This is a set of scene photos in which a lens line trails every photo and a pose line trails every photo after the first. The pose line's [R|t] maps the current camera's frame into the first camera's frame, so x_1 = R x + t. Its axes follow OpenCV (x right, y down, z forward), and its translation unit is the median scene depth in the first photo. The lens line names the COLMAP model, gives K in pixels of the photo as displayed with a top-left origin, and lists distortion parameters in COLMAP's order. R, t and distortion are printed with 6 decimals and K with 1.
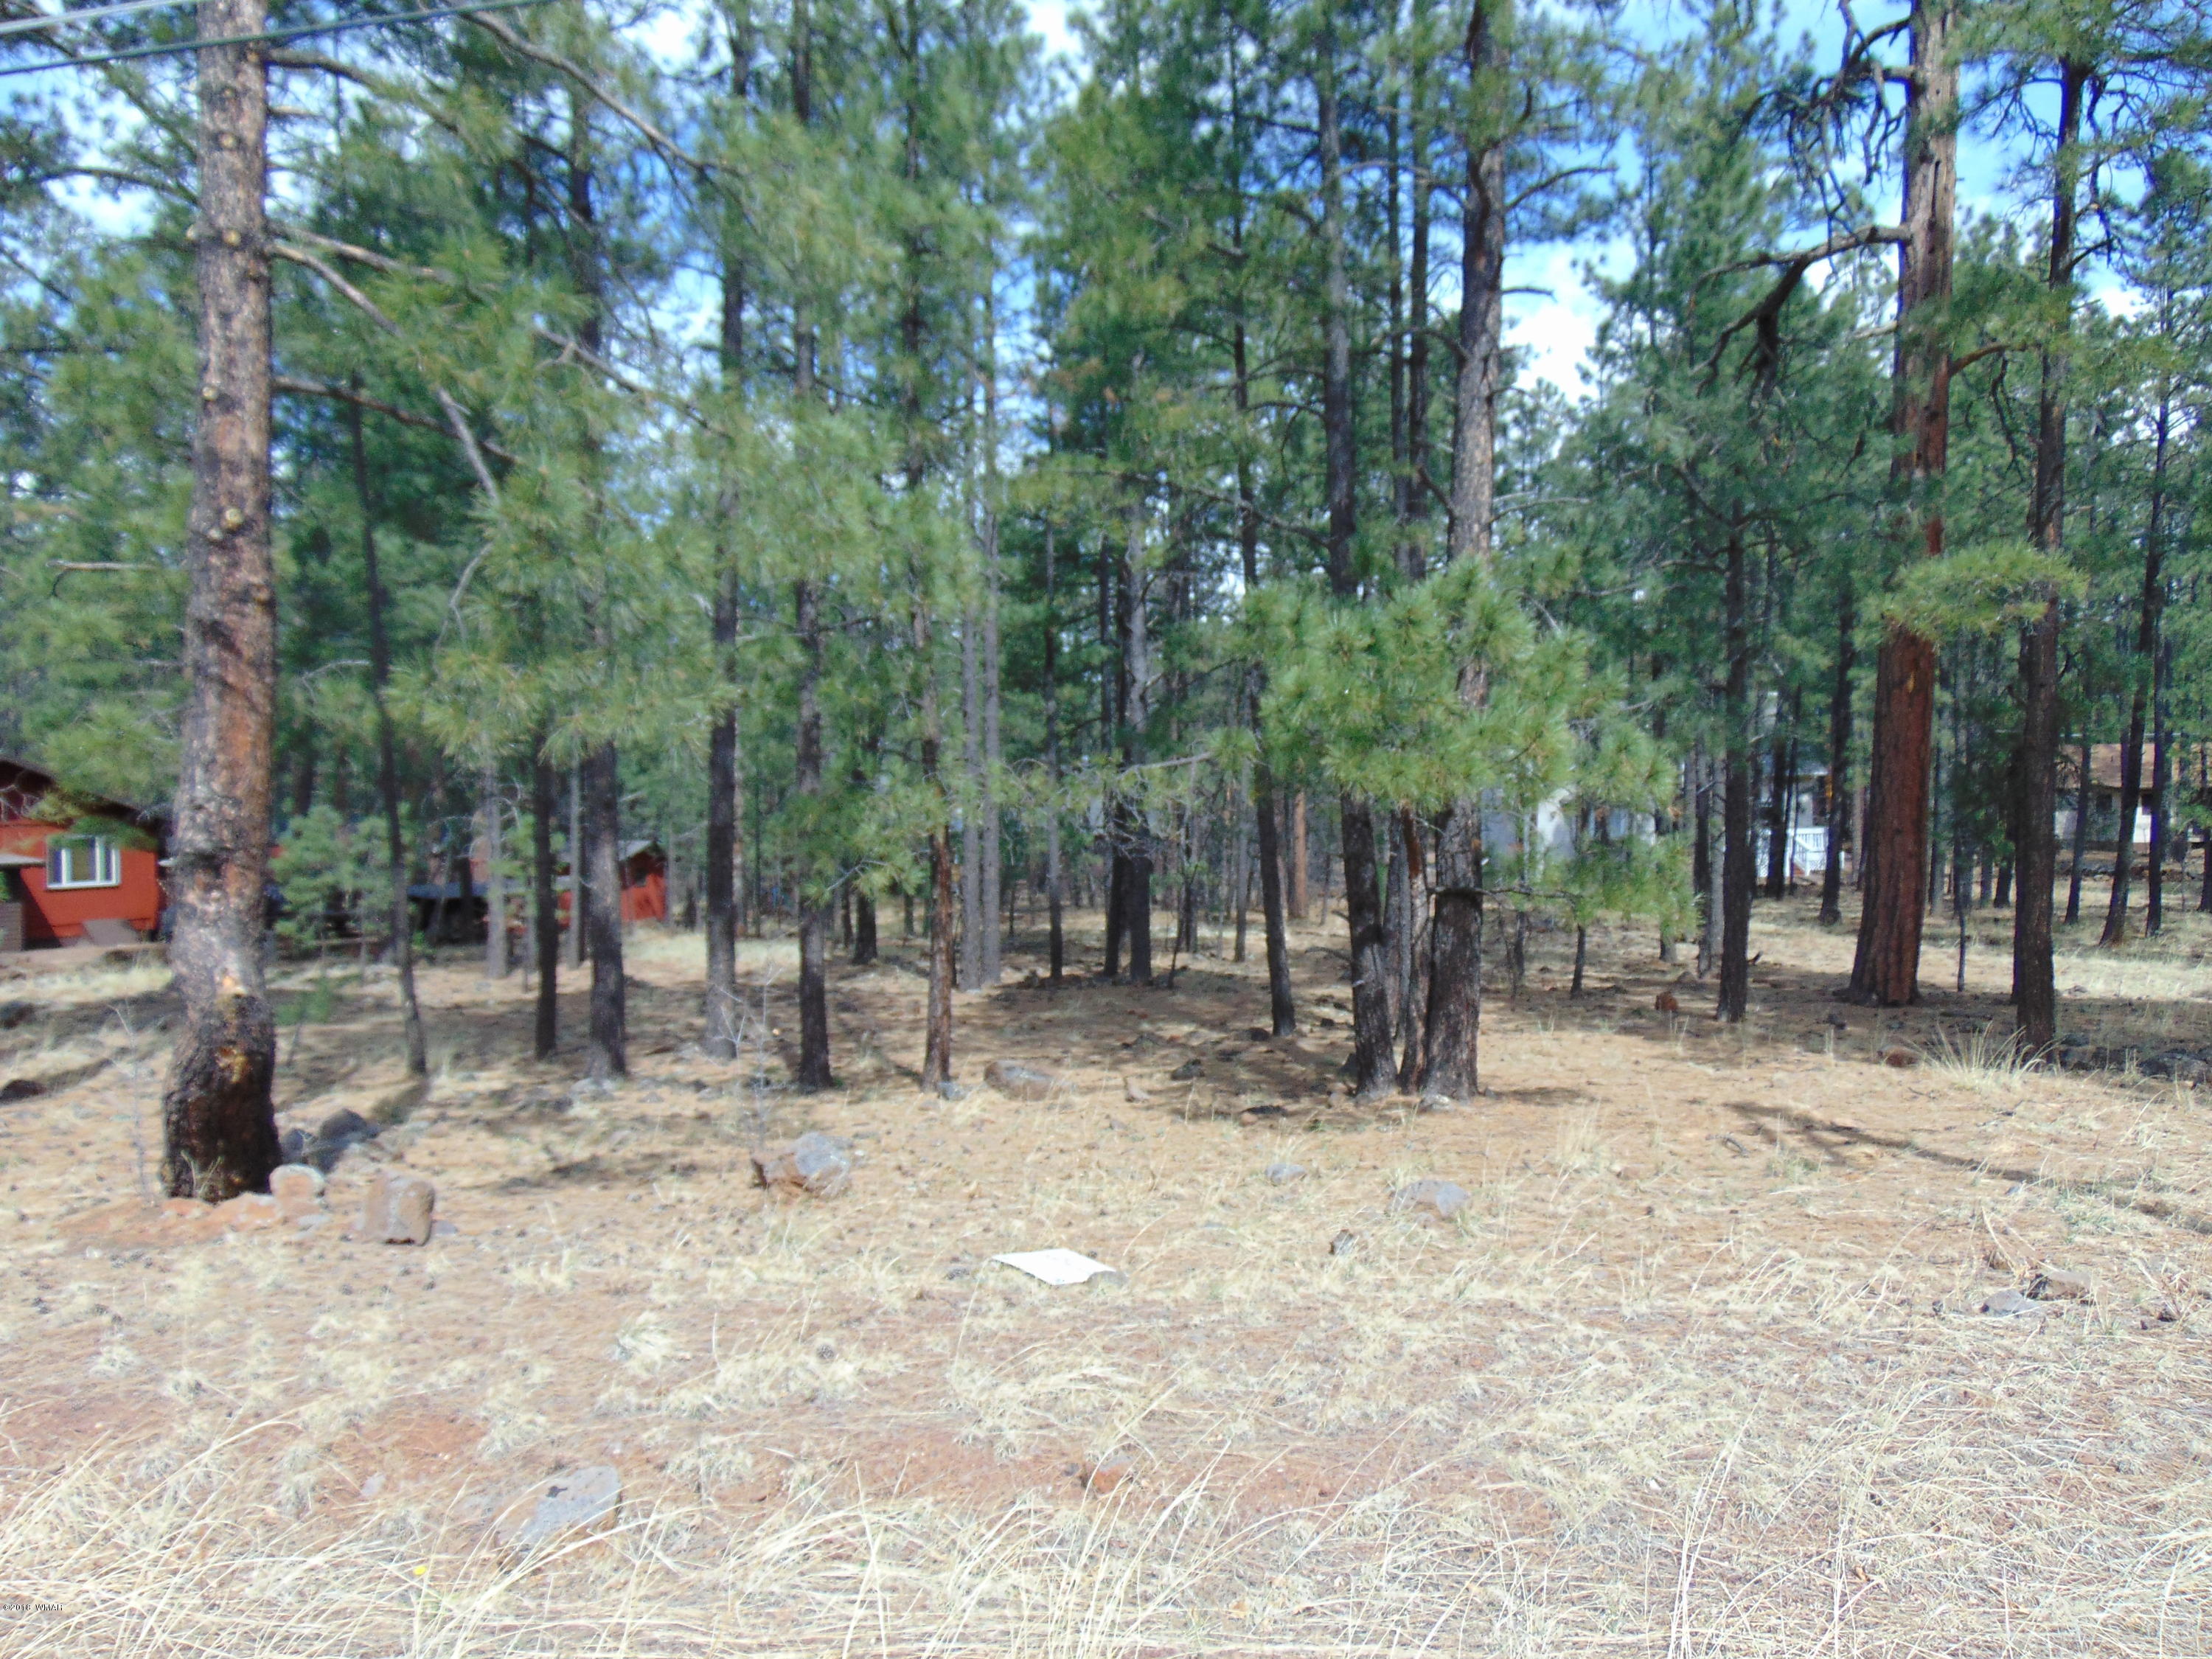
lens RADIAL K [[1655.2, 0, 1105.9], [0, 1655.2, 833.7], [0, 0, 1]] dist [-0.049551, 0.098079]
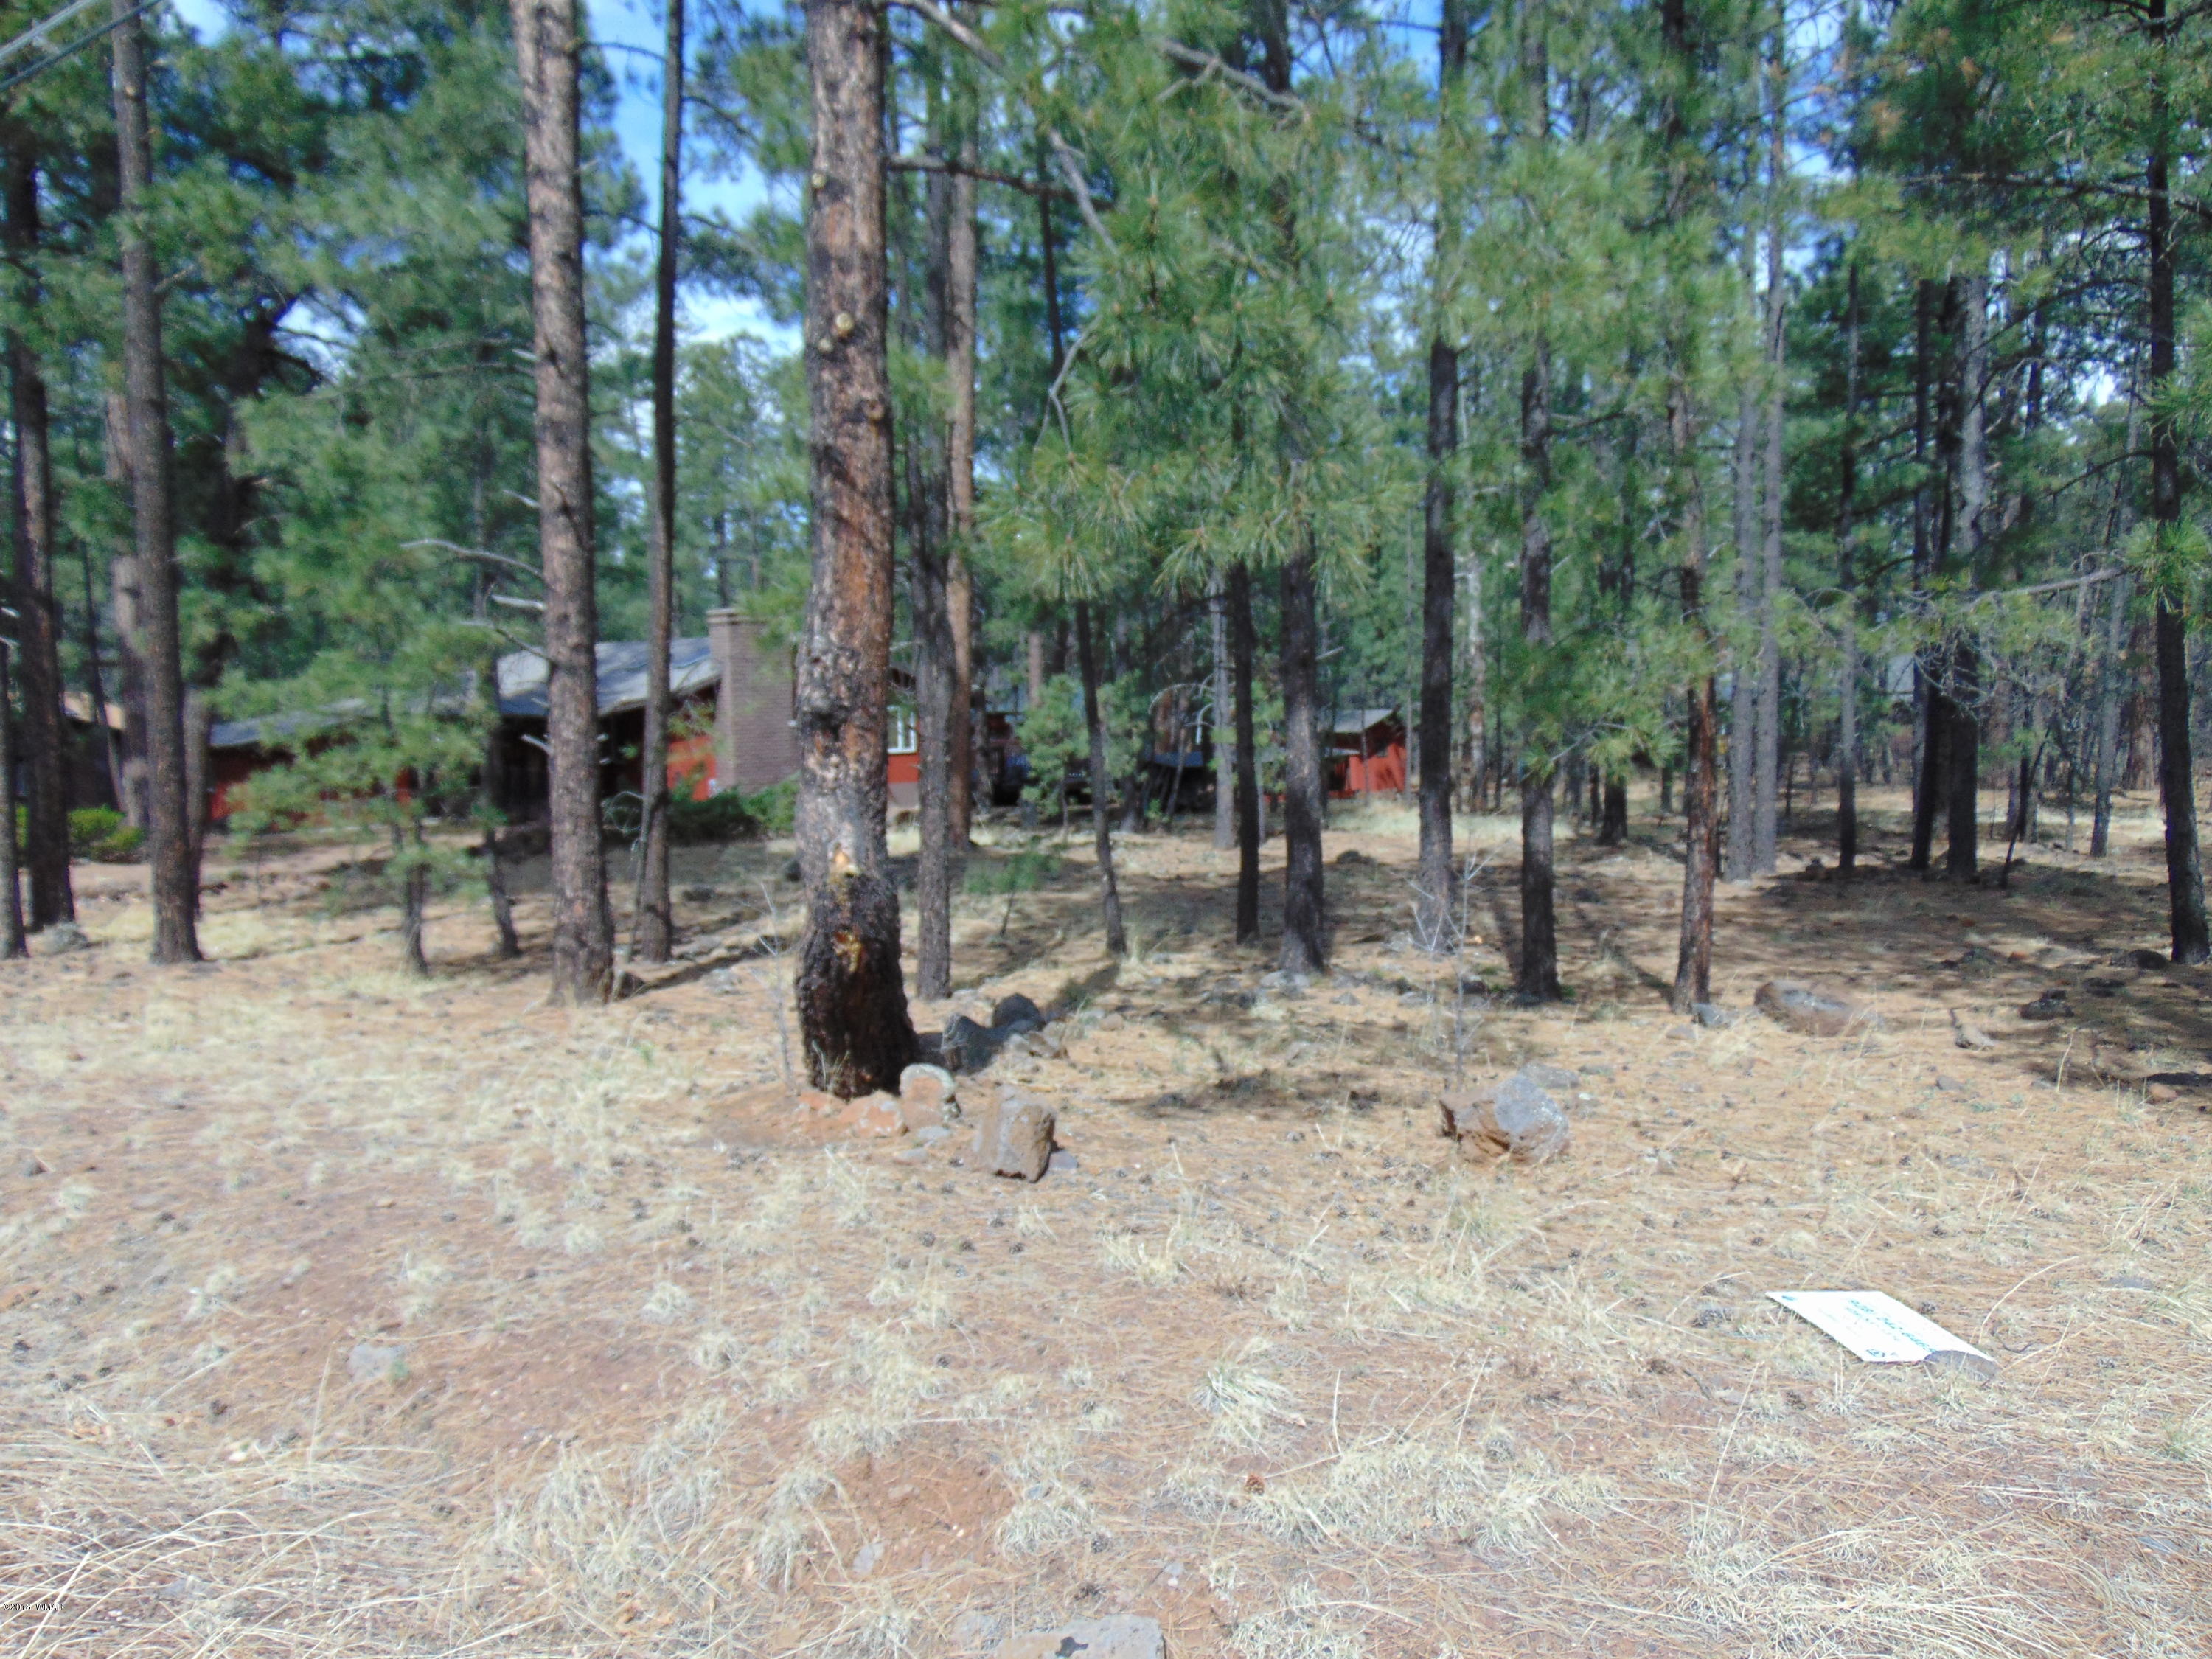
lens RADIAL K [[1655.2, 0, 1105.9], [0, 1655.2, 833.7], [0, 0, 1]] dist [-0.049551, 0.098079]
pose [[0.901306, 0.027134, -0.432332, -0.016299], [0.006476, 0.997081, 0.076081, 0.006912], [0.433134, -0.071372, 0.898499, 0.177021]]
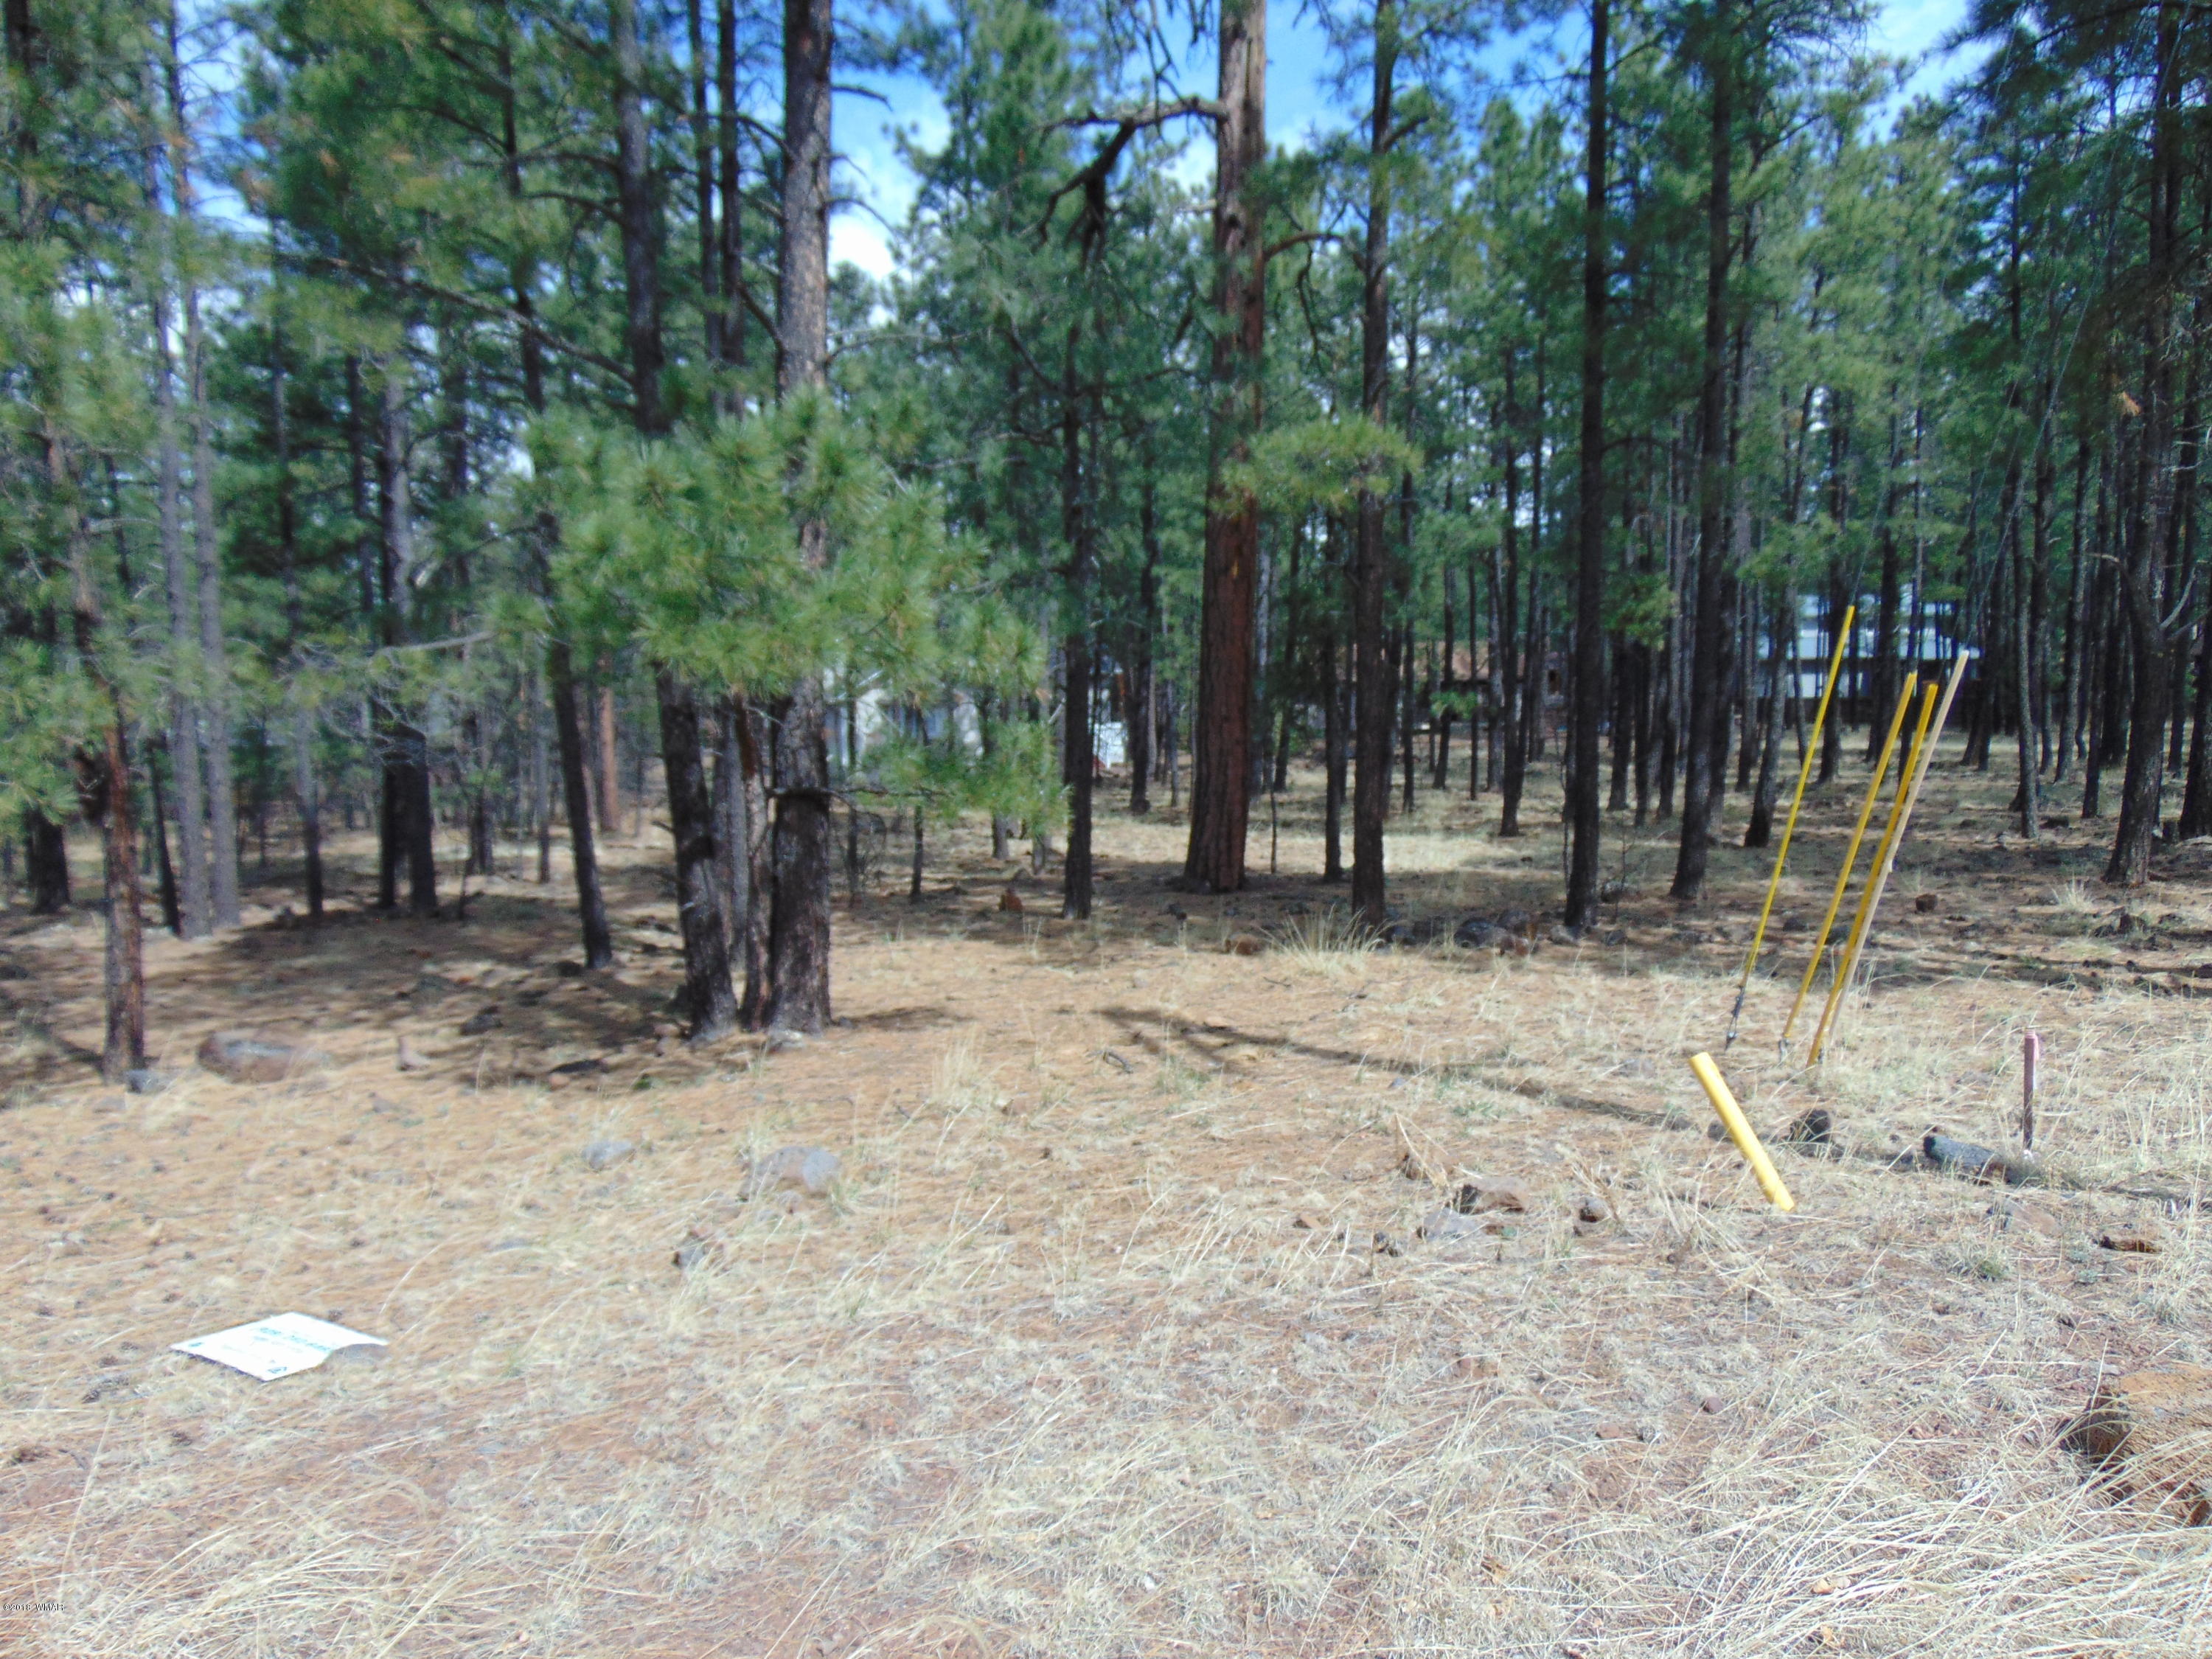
lens RADIAL K [[1655.2, 0, 1105.9], [0, 1655.2, 833.7], [0, 0, 1]] dist [-0.049551, 0.098079]
pose [[0.916913, -0.045834, 0.396447, 0.016060], [0.023079, 0.997810, 0.061982, 0.006305], [-0.398420, -0.047683, 0.915963, 0.144766]]
